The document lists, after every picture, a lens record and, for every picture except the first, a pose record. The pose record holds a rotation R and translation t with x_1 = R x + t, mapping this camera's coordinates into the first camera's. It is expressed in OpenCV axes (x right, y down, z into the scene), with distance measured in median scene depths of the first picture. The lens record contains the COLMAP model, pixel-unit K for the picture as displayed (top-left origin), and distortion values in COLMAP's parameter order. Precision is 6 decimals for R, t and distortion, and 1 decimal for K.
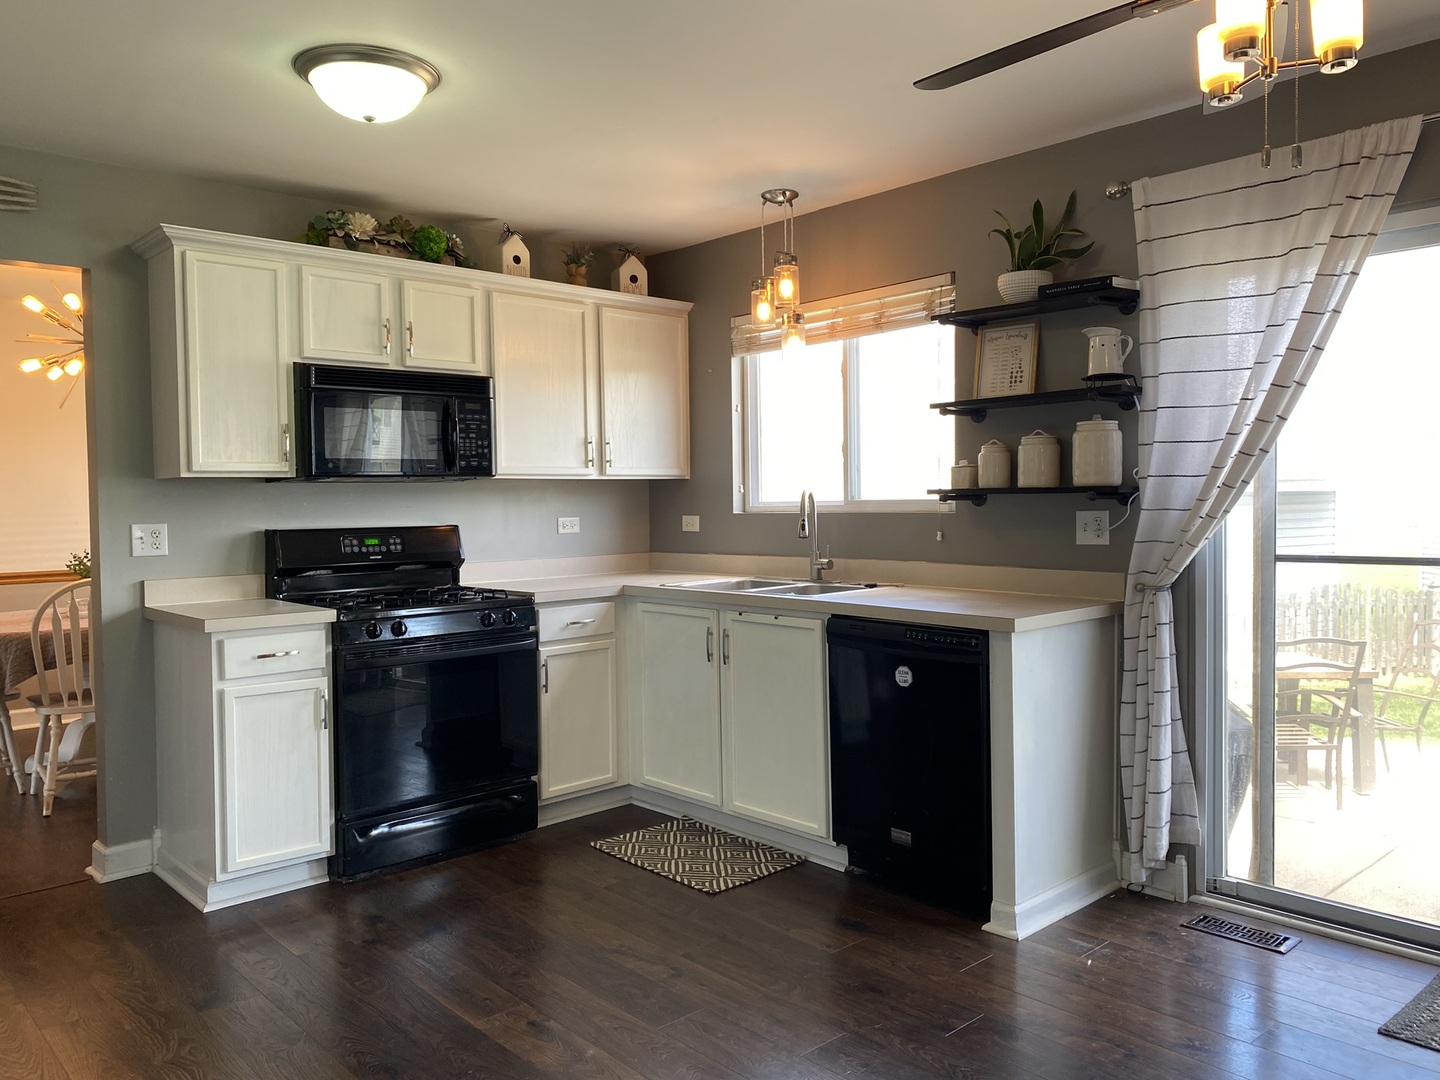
lens RADIAL K [[1096.3, 0, 720.0], [0, 1096.3, 540.0], [0, 0, 1]] dist [0.091958, -0.109281]
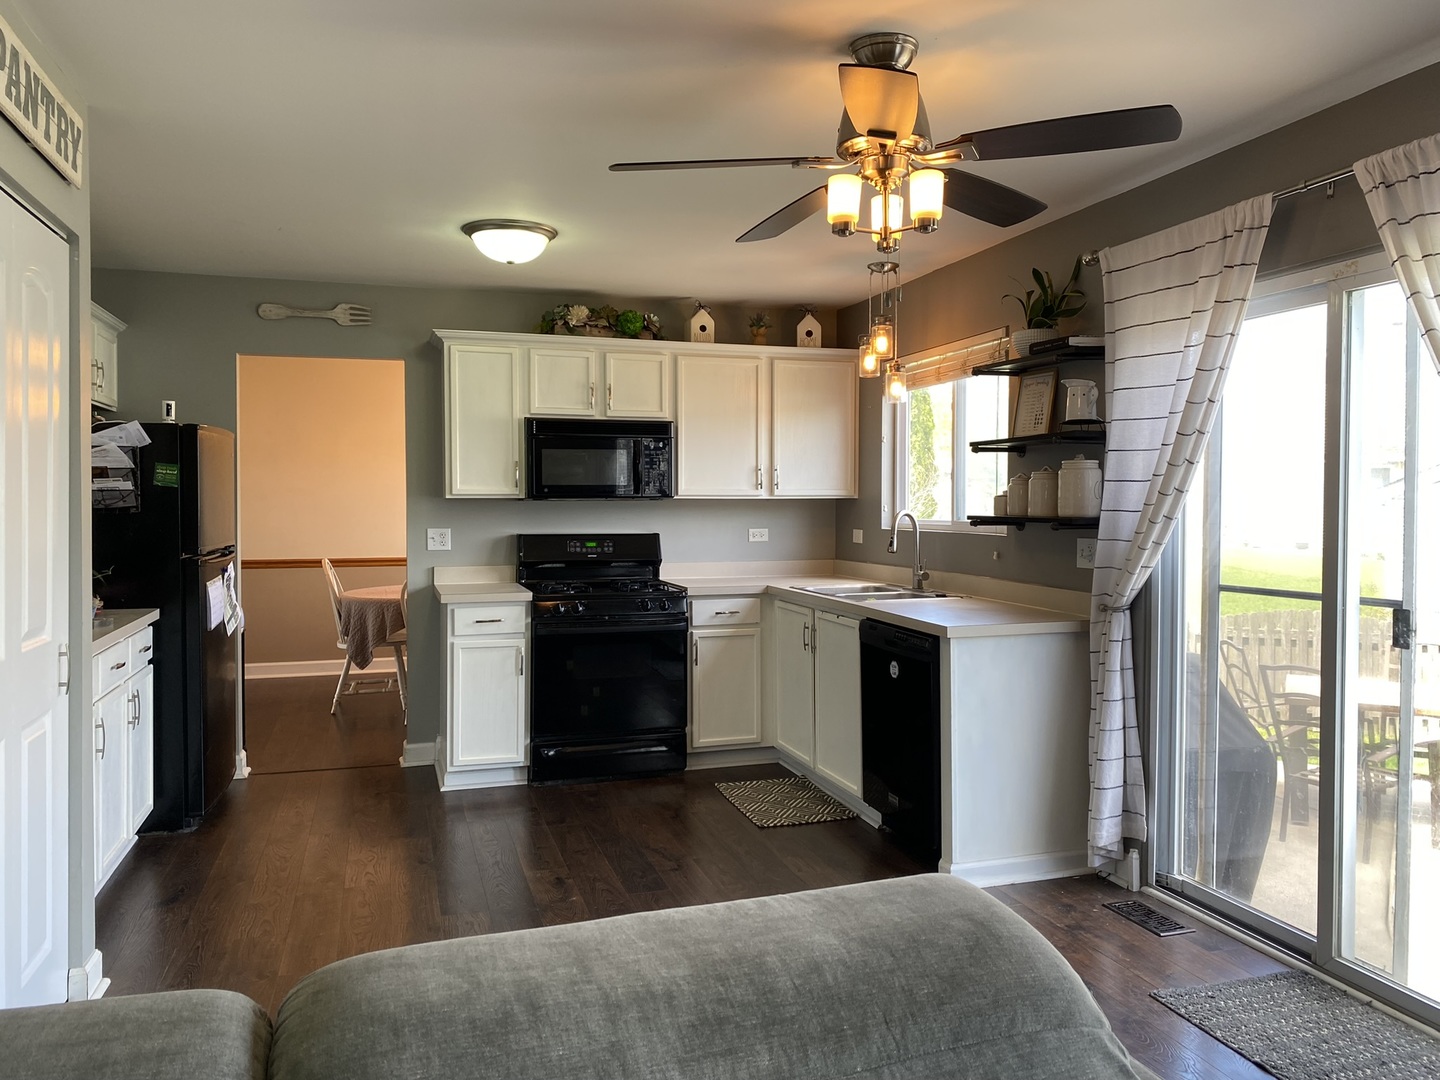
lens RADIAL K [[1076.1, 0, 720.0], [0, 1076.1, 540.0], [0, 0, 1]] dist [0.201690, -0.337462]
pose [[0.909667, 0.028876, -0.414333, 0.420206], [-0.028135, 0.999573, 0.007894, -0.020990], [0.414384, 0.004477, 0.910091, -0.159021]]
